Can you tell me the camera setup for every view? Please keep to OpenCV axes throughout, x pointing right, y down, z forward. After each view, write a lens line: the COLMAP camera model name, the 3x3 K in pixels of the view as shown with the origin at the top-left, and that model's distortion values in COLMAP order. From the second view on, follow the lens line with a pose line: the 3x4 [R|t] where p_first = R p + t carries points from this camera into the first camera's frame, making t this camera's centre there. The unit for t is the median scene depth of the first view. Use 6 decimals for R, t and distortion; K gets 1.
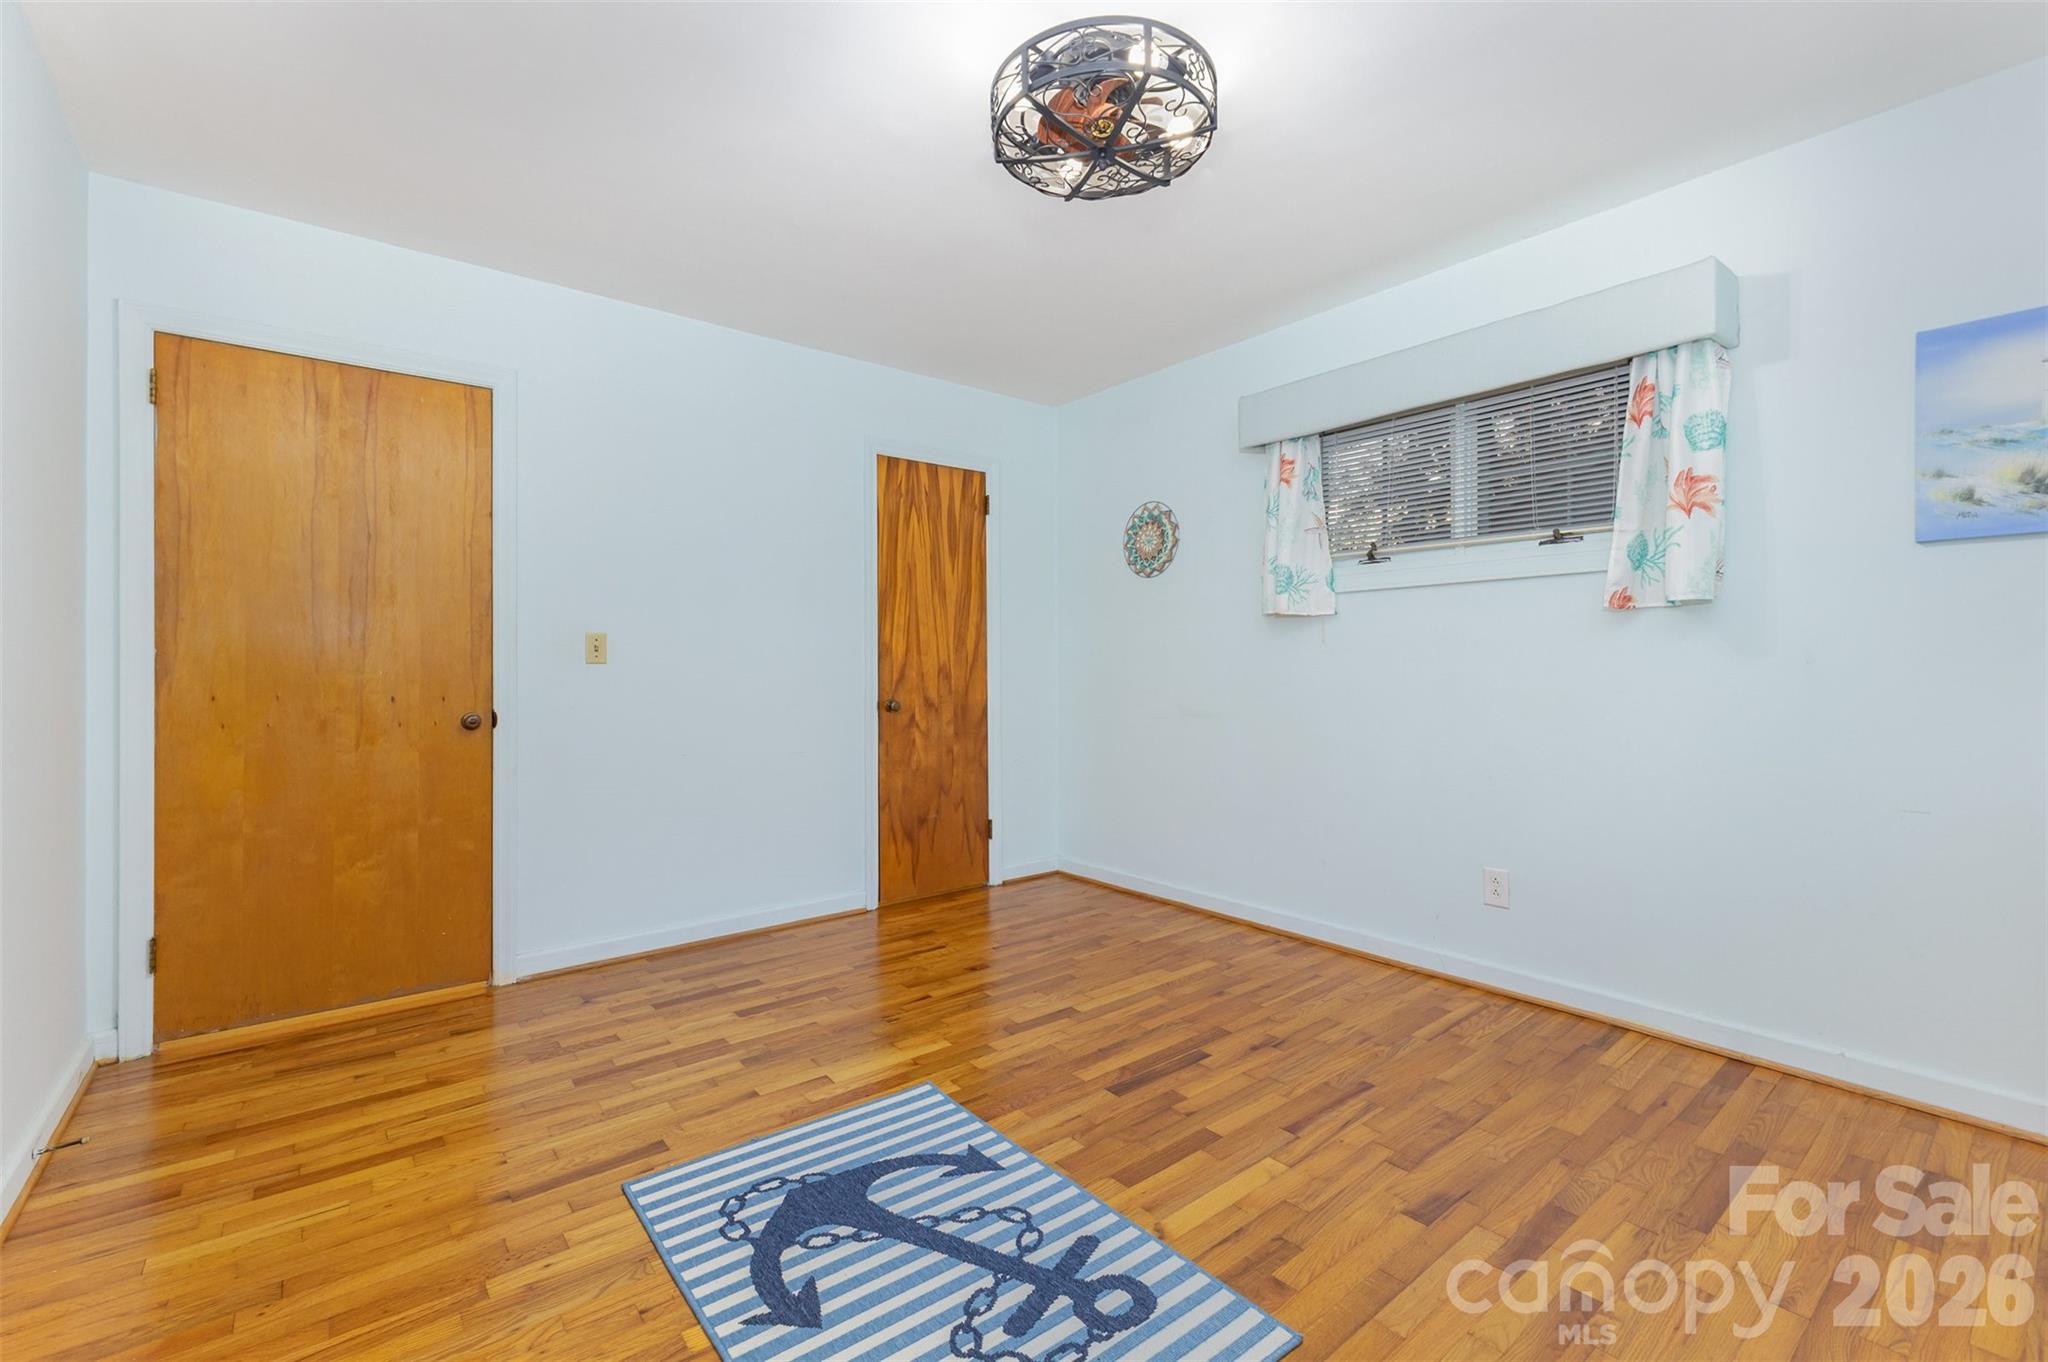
lens RADIAL K [[881.8, 0, 1025.0], [0, 881.8, 669.3], [0, 0, 1]] dist [0.009243, 0.000244]
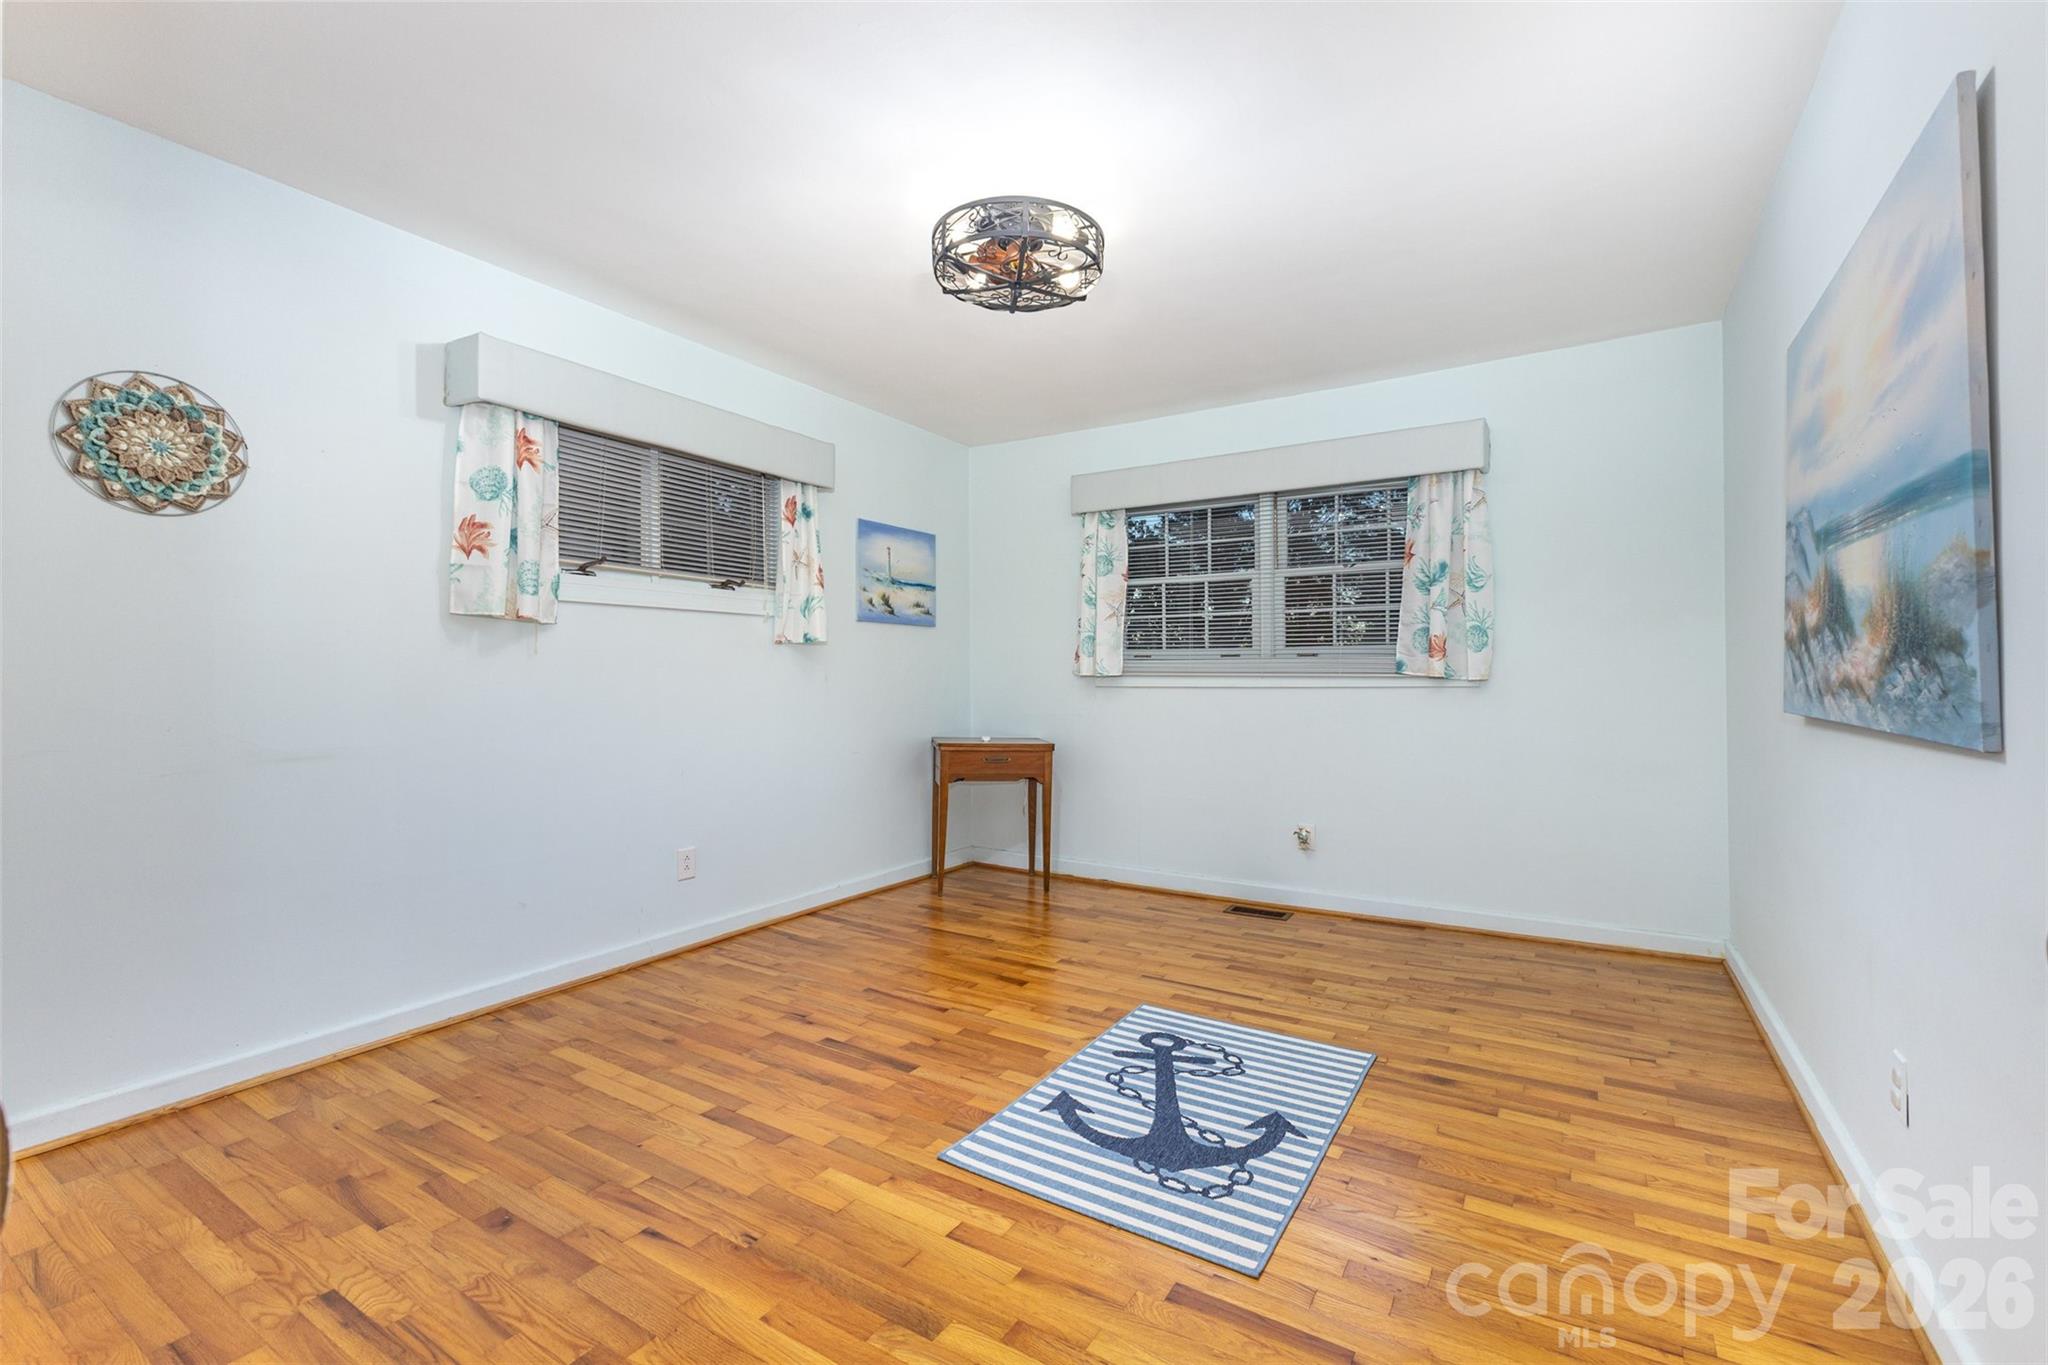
lens RADIAL K [[881.8, 0, 1034.5], [0, 881.8, 681.7], [0, 0, 1]] dist [0.009243, 0.000244]
pose [[-0.336260, 0.000658, 0.941769, -1.124851], [0.005067, 0.999987, 0.001111, -0.001996], [-0.941756, 0.005145, -0.336258, 1.401925]]
